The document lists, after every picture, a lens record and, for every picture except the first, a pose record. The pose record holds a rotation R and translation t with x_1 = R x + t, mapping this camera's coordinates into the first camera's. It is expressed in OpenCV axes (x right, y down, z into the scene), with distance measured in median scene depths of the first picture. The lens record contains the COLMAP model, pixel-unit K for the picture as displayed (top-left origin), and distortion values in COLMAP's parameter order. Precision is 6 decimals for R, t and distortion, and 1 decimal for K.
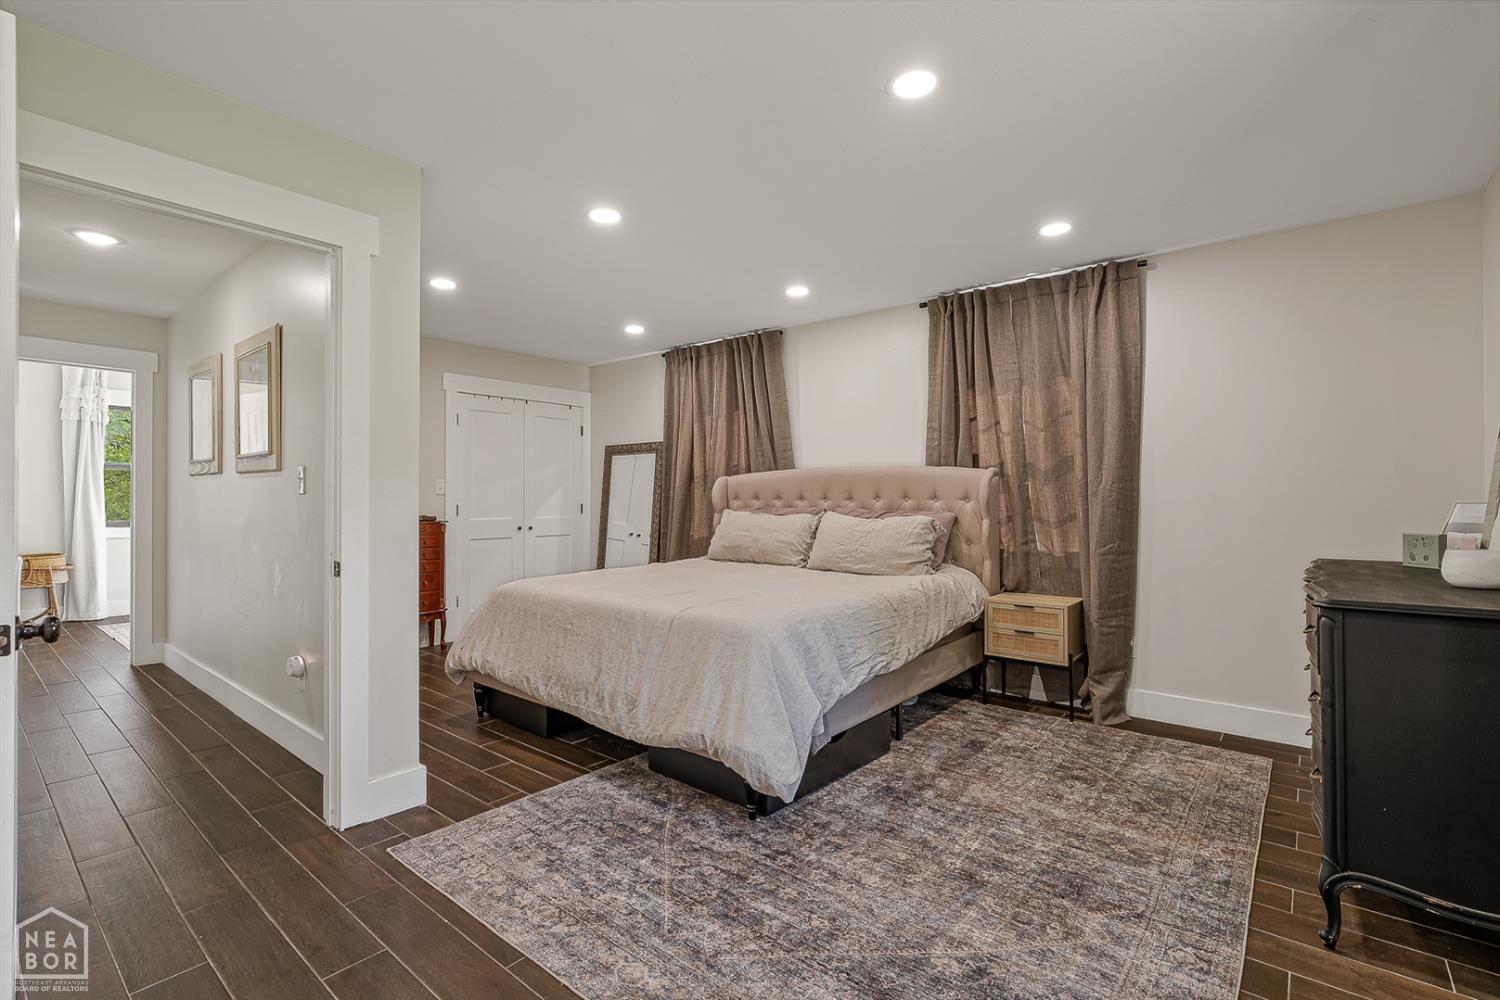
lens RADIAL K [[685.8, 0, 740.5], [0, 685.8, 504.8], [0, 0, 1]] dist [-0.004390, 0.000138]
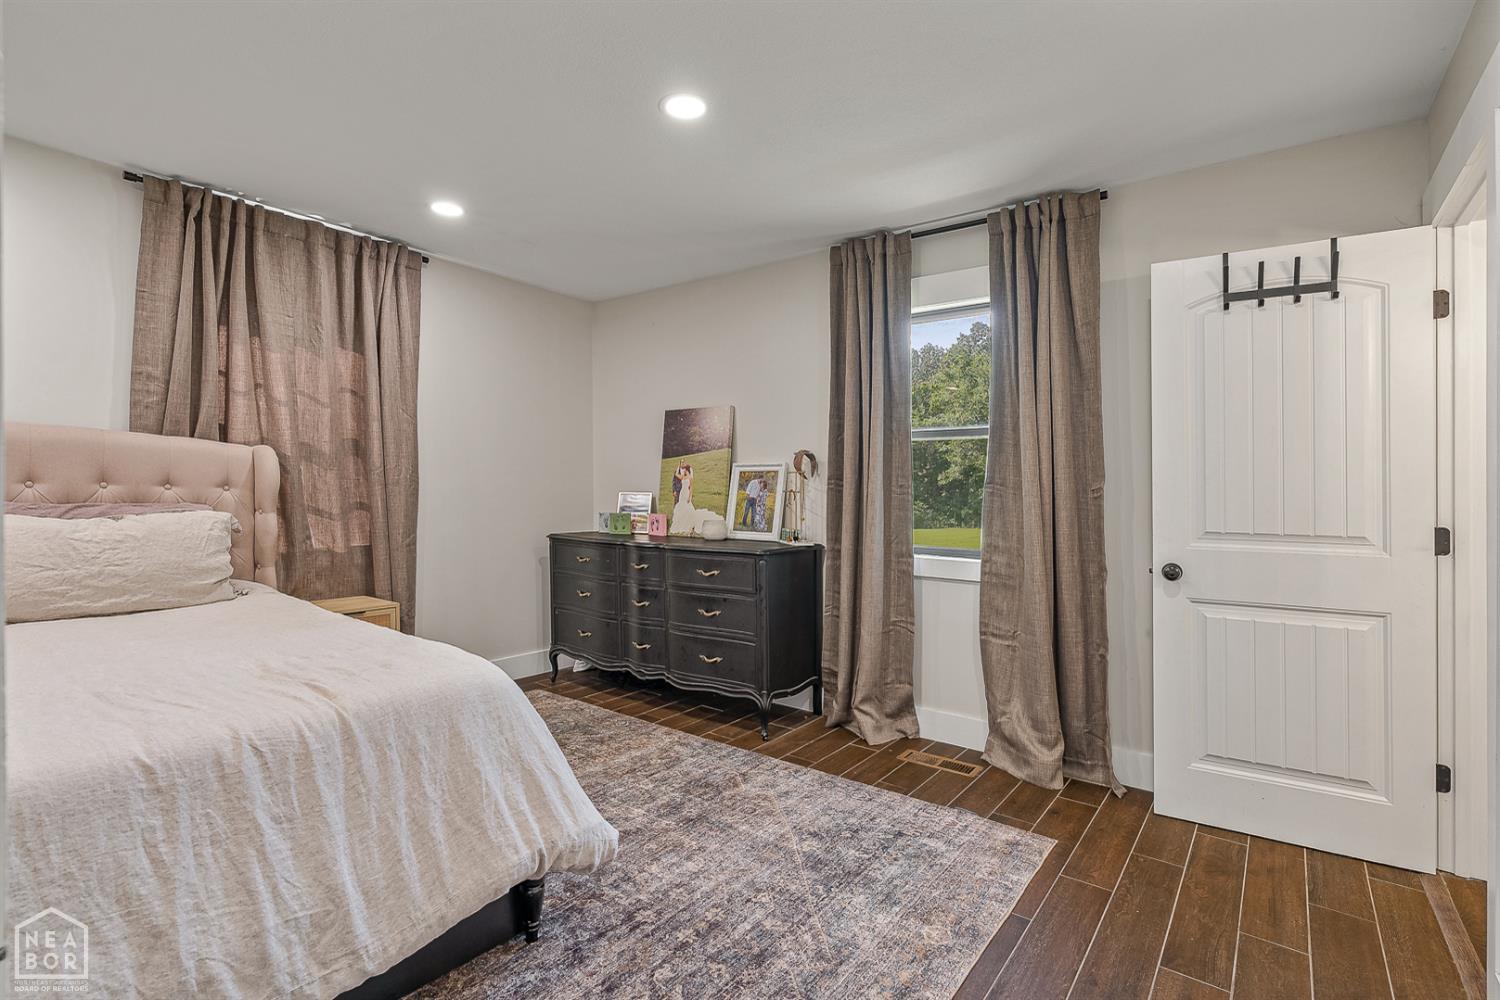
lens RADIAL K [[703.5, 0, 761.2], [0, 703.5, 495.9], [0, 0, 1]] dist [-0.006099, 0.001960]
pose [[-0.060952, -0.006223, 0.998121, -0.708727], [-0.011653, 0.999917, 0.005522, -0.013533], [-0.998073, -0.011295, -0.061020, 0.789749]]
